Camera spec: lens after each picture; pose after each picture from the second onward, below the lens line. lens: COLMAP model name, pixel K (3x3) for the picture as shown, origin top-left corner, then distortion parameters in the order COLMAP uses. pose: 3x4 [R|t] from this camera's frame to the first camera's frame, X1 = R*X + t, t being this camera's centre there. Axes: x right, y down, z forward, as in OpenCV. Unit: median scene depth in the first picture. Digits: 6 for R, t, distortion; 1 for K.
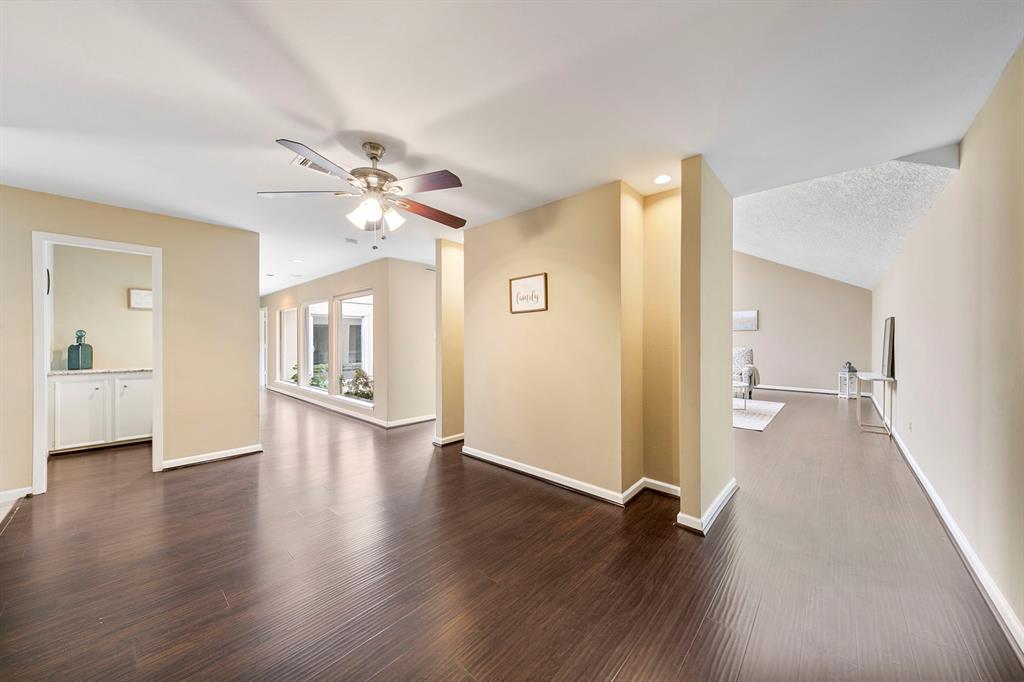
lens RADIAL K [[354.7, 0, 516.7], [0, 354.7, 342.9], [0, 0, 1]] dist [0.015740, -0.005733]
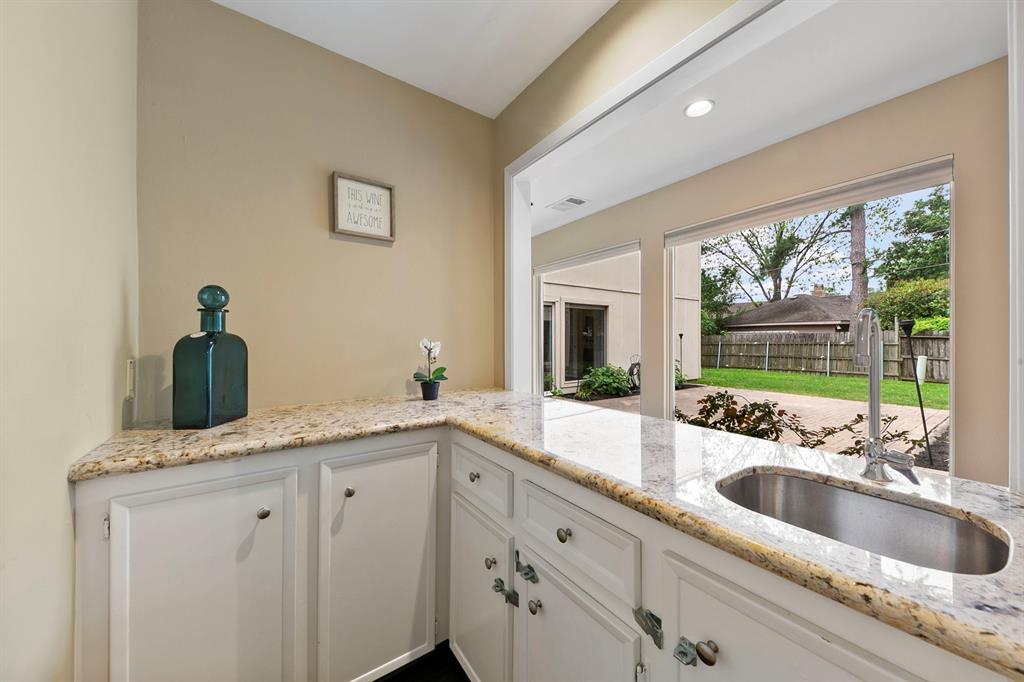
lens RADIAL K [[354.7, 0, 516.7], [0, 354.7, 342.9], [0, 0, 1]] dist [0.015740, -0.005733]
pose [[0.977236, -0.002332, -0.212141, -0.923533], [0.002375, 0.999997, -0.000053, 0.010518], [0.212141, -0.000452, 0.977239, 0.775771]]
